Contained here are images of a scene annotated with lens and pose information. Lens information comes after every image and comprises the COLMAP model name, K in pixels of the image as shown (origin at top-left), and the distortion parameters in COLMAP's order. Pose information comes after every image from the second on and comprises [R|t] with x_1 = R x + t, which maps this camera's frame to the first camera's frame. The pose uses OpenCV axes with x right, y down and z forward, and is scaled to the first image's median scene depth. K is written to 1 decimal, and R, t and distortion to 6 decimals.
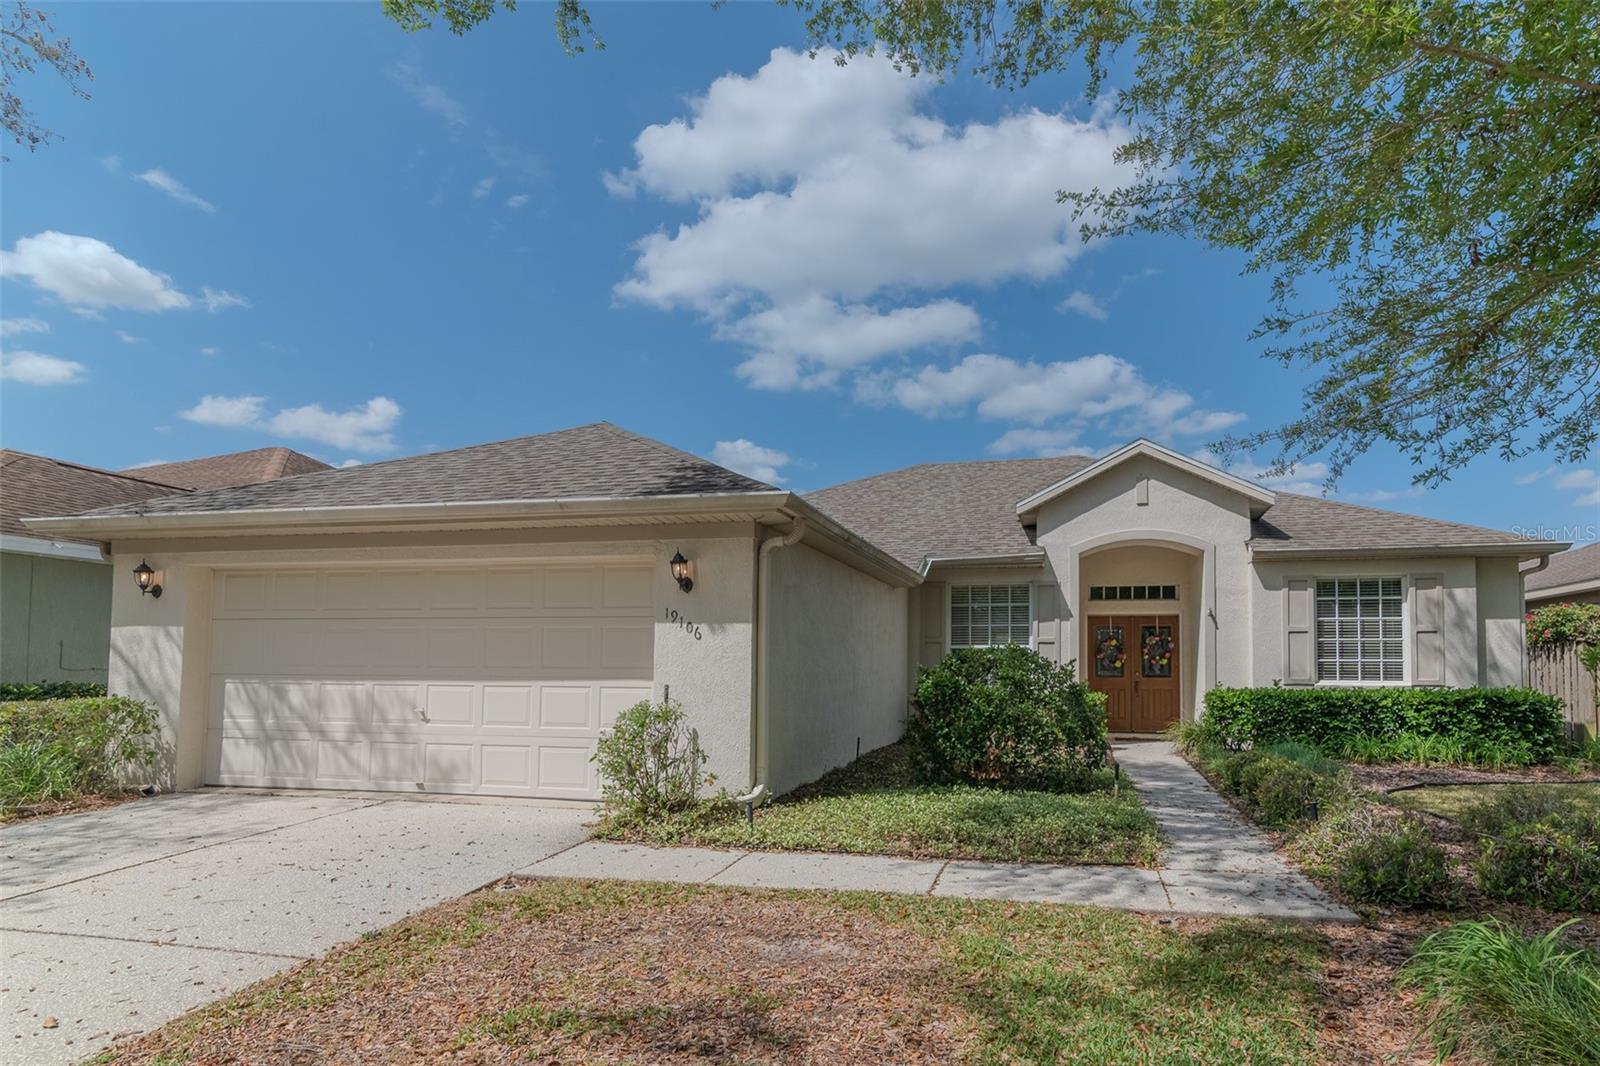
lens RADIAL K [[855.5, 0, 891.5], [0, 855.5, 645.9], [0, 0, 1]] dist [0.014226, -0.002946]
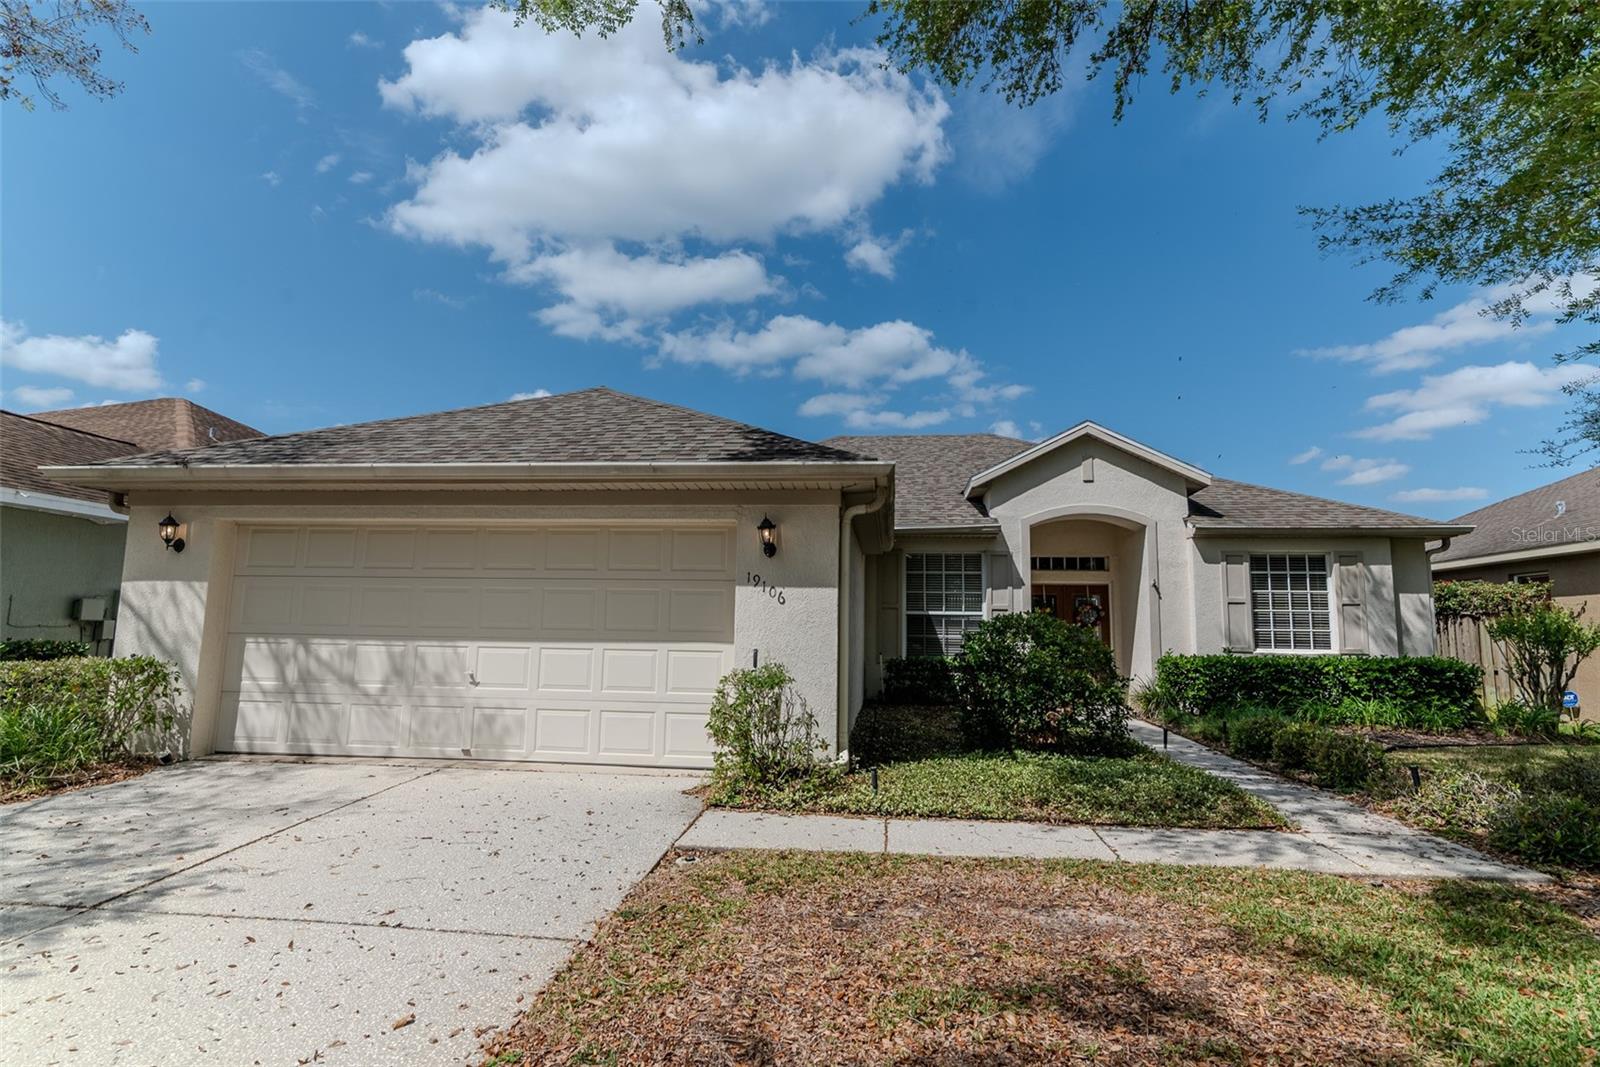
lens RADIAL K [[830.3, 0, 802.0], [0, 830.3, 540.7], [0, 0, 1]] dist [0.006447, -0.000669]
pose [[0.994906, 0.020846, 0.098624, -0.258249], [-0.012621, 0.996445, -0.083299, -0.000357], [-0.100010, 0.081630, 0.991632, 0.017680]]
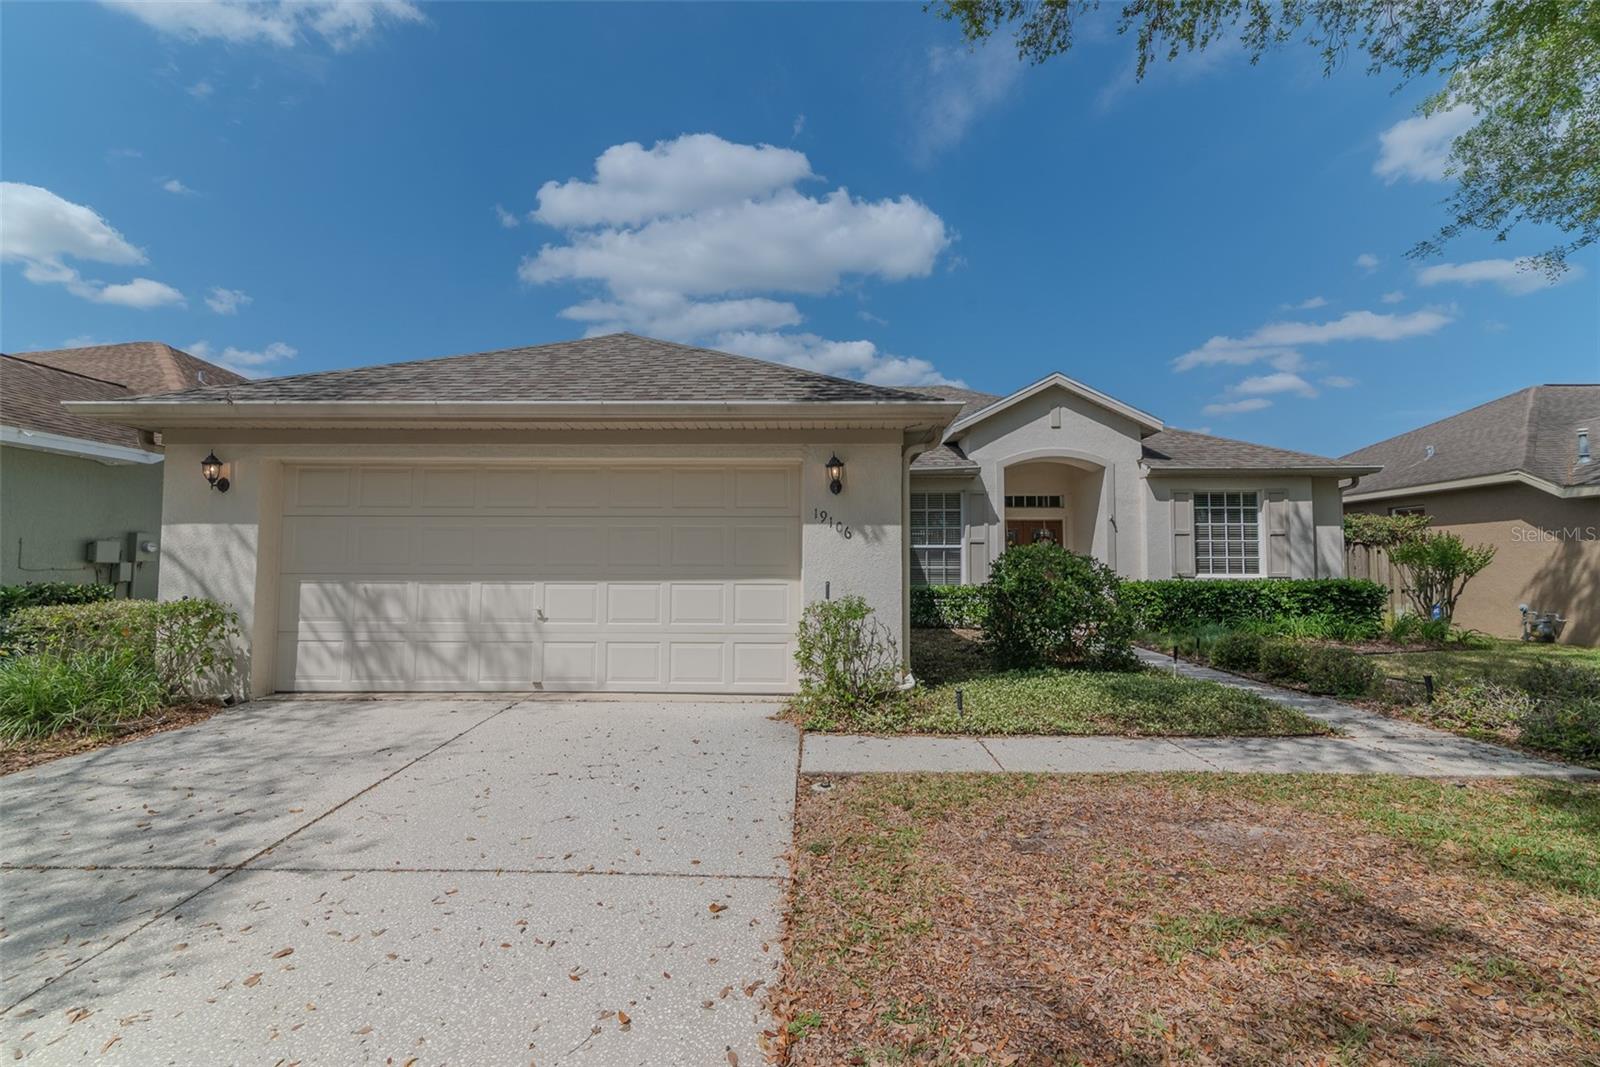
lens RADIAL K [[729.5, 0, 800.4], [0, 729.5, 540.7], [0, 0, 1]] dist [0.013749, -0.001938]
pose [[0.981946, 0.002711, 0.189141, -0.391608], [-0.001205, 0.999967, -0.008079, 0.002189], [-0.189157, 0.007705, 0.981917, 0.105454]]
